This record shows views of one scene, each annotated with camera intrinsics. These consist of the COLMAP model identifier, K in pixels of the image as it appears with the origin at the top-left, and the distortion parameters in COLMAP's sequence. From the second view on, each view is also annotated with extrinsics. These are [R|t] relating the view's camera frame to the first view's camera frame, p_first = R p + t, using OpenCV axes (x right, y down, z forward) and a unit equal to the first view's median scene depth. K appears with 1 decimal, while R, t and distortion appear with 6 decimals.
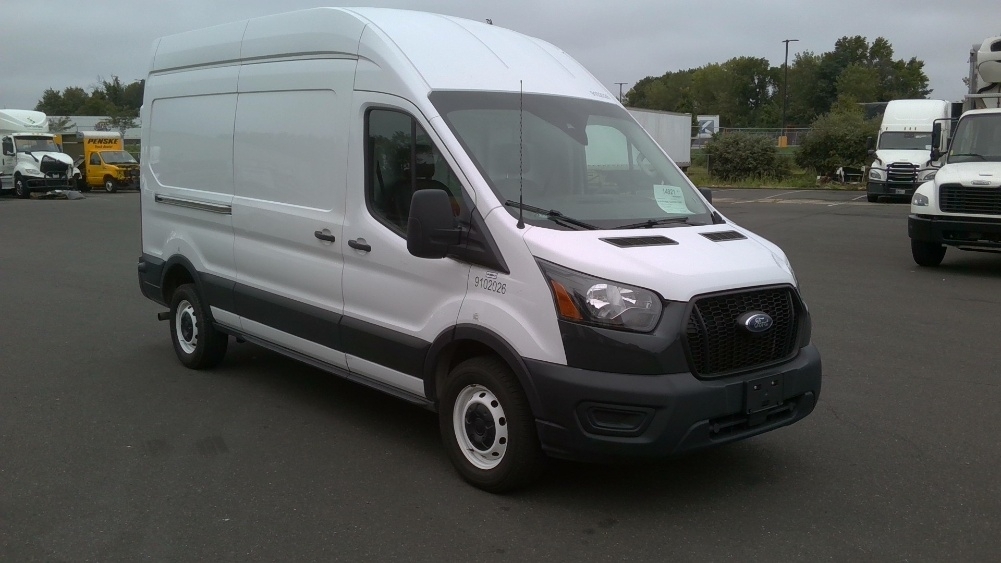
lens RADIAL K [[939.5, 0, 498.5], [0, 939.5, 279.8], [0, 0, 1]] dist [0.015099, 0.000000]
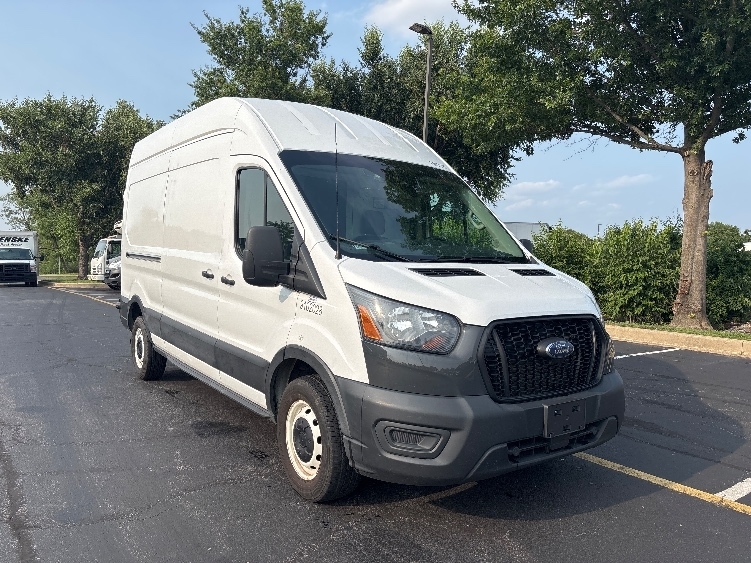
lens RADIAL K [[583.1, 0, 377.3], [0, 583.1, 278.0], [0, 0, 1]] dist [0.012476, -0.007497]
pose [[0.995747, 0.008649, -0.091718, 0.125982], [-0.016669, 0.996066, -0.087034, 0.025052], [0.090605, 0.088193, 0.991974, 0.309649]]
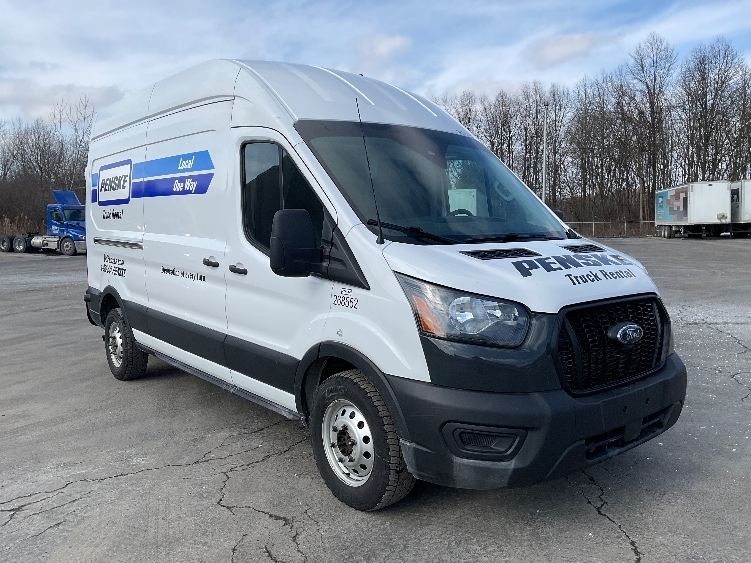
lens RADIAL K [[624.5, 0, 377.9], [0, 624.5, 283.1], [0, 0, 1]] dist [0.074291, -0.009602]
pose [[0.999160, -0.028137, -0.029798, 0.037615], [0.027189, 0.999126, -0.031761, 0.007107], [0.030666, 0.030924, 0.999051, 0.324077]]
